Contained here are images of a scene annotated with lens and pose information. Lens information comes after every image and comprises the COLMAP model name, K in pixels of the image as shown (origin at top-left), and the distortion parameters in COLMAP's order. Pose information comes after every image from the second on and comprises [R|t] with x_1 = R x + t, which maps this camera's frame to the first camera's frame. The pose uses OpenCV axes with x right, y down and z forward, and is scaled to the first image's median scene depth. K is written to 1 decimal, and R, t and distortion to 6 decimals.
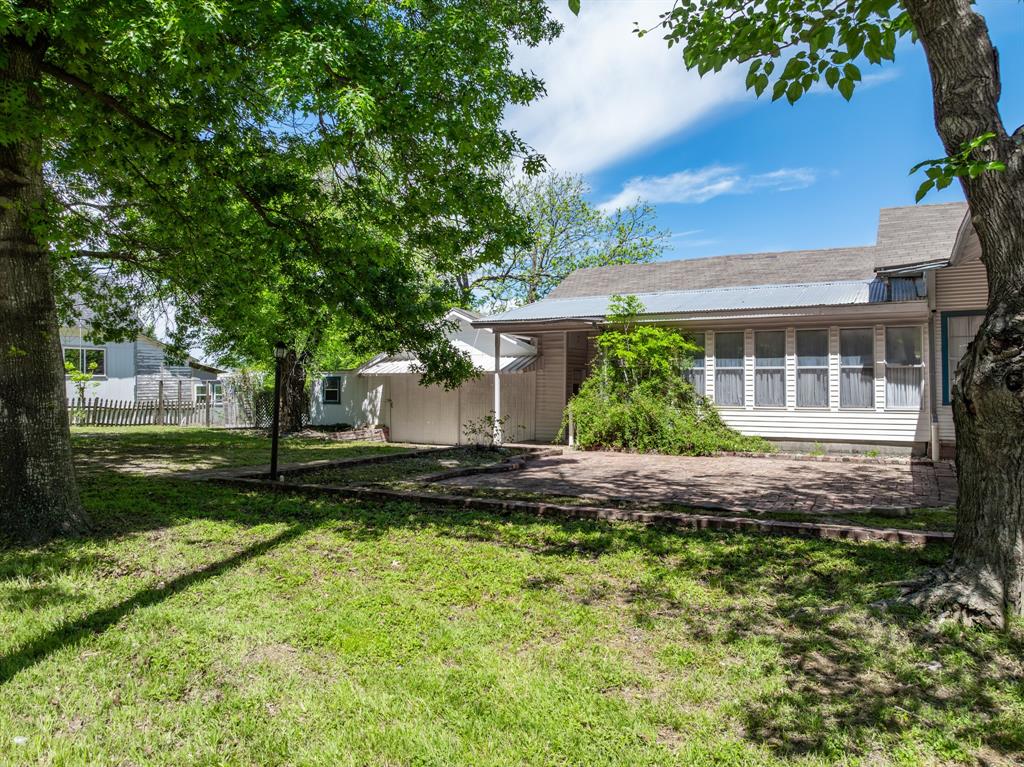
lens RADIAL K [[712.4, 0, 512.0], [0, 712.4, 383.5], [0, 0, 1]] dist [-0.034510, 0.000263]
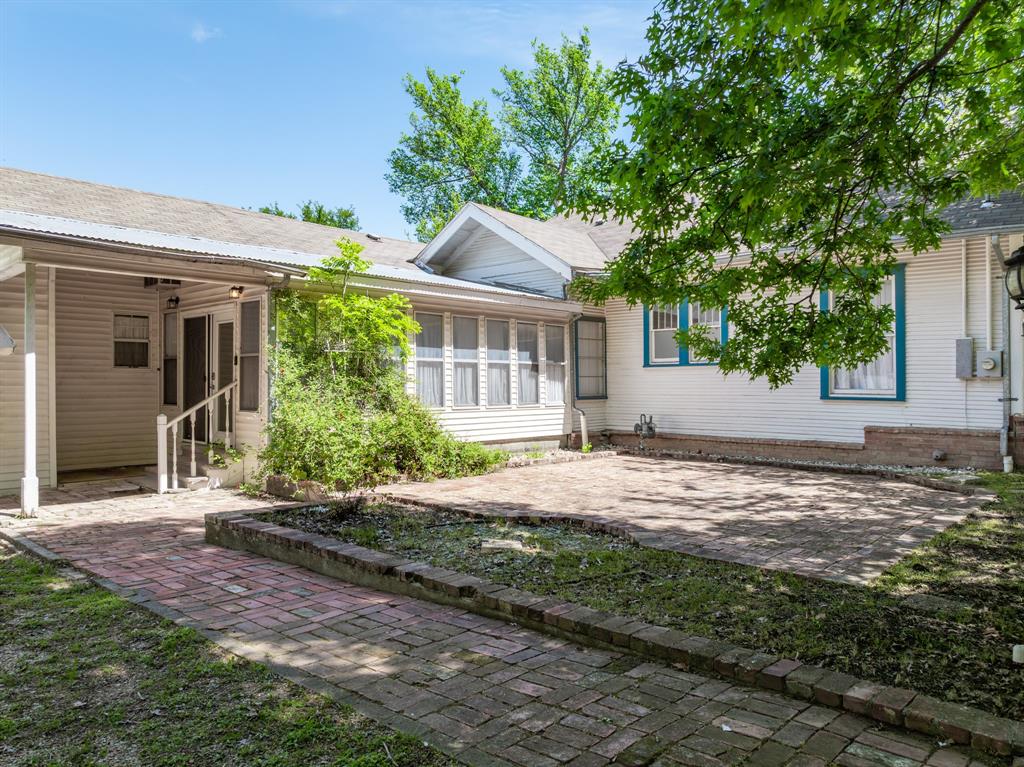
lens RADIAL K [[712.4, 0, 512.0], [0, 712.4, 383.5], [0, 0, 1]] dist [-0.034510, 0.000263]
pose [[0.225264, -0.010002, 0.974246, -0.453477], [-0.016788, 0.999759, 0.014145, -0.008058], [-0.974153, -0.019542, 0.225042, 0.763624]]
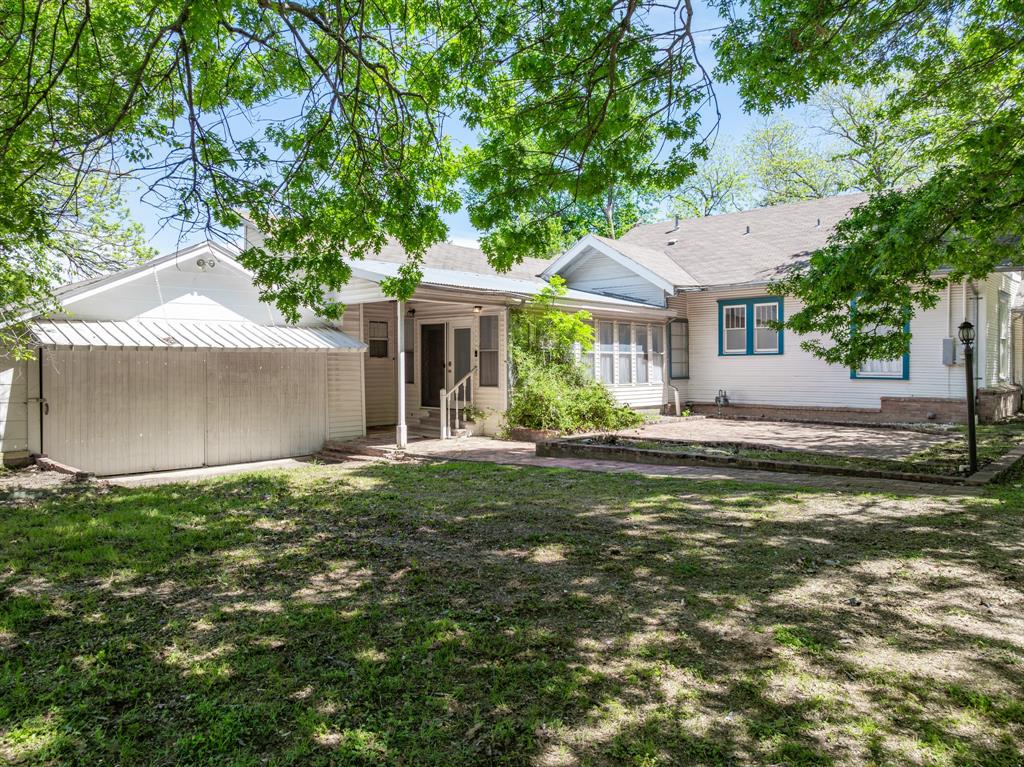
lens RADIAL K [[703.5, 0, 510.3], [0, 703.5, 389.1], [0, 0, 1]] dist [-0.042692, -0.002488]
pose [[0.222491, -0.042995, 0.973986, -0.858060], [-0.014010, 0.998783, 0.047290, -0.014276], [-0.974834, -0.024167, 0.221618, 0.902228]]
